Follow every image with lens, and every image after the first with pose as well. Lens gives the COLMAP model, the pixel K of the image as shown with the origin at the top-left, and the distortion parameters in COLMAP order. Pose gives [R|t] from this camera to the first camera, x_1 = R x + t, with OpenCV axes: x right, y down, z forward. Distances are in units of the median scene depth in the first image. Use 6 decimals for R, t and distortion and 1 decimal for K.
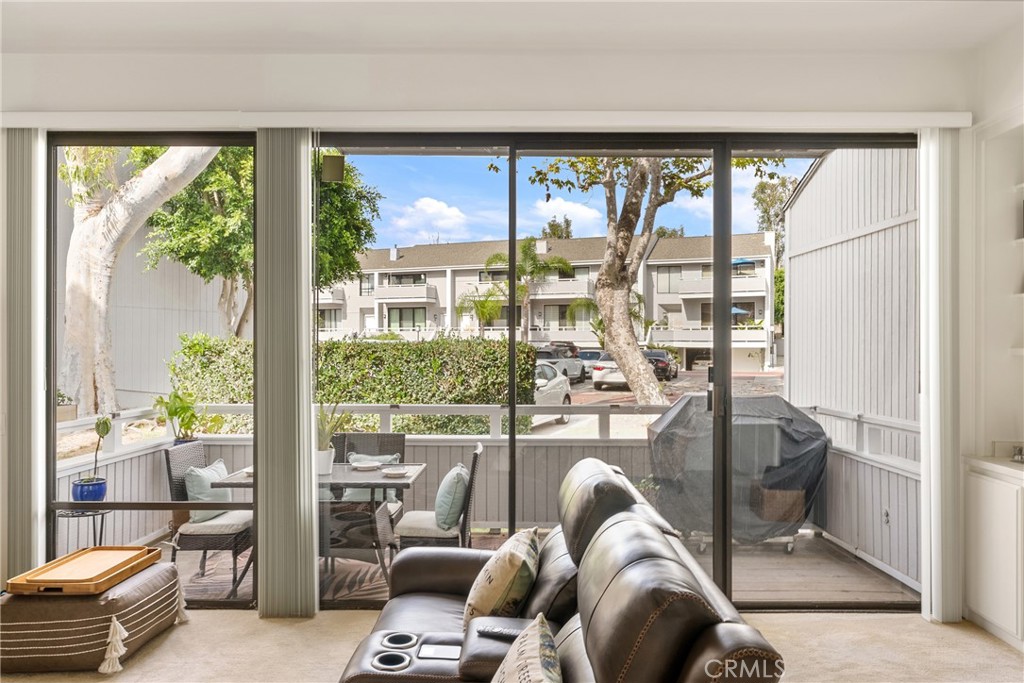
lens RADIAL K [[669.0, 0, 529.9], [0, 669.0, 346.0], [0, 0, 1]] dist [-0.001582, -0.000611]
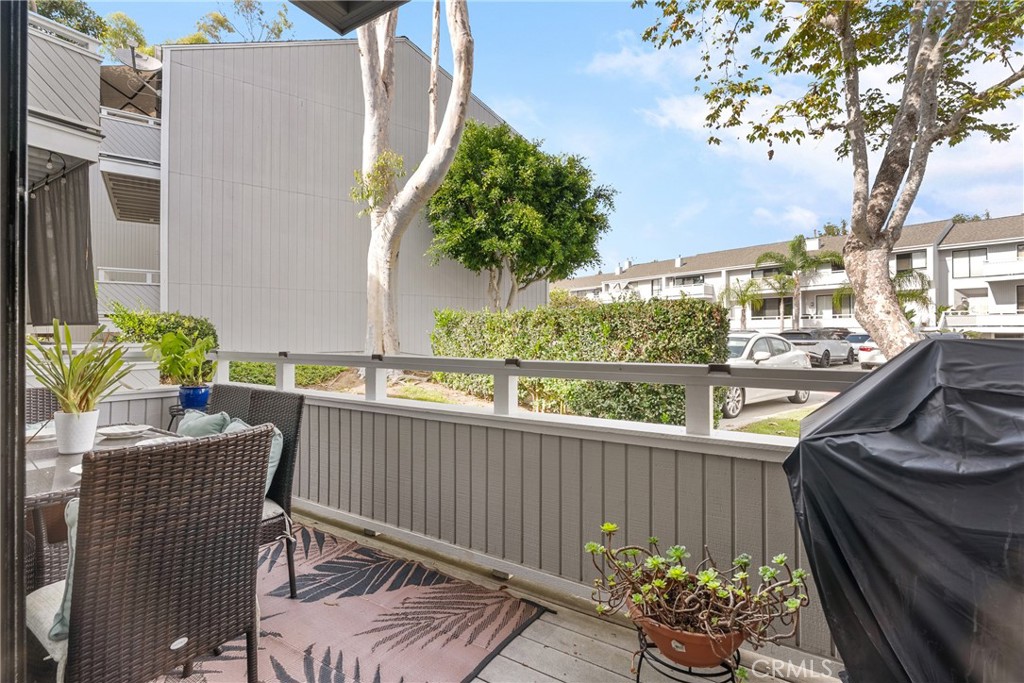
lens RADIAL K [[480.9, 0, 505.1], [0, 480.9, 326.6], [0, 0, 1]] dist [0.002559, 0.001649]
pose [[0.844439, -0.012012, -0.535517, 0.034999], [0.002096, 0.999815, -0.019121, 0.013270], [0.535648, 0.015024, 0.844308, 0.125747]]
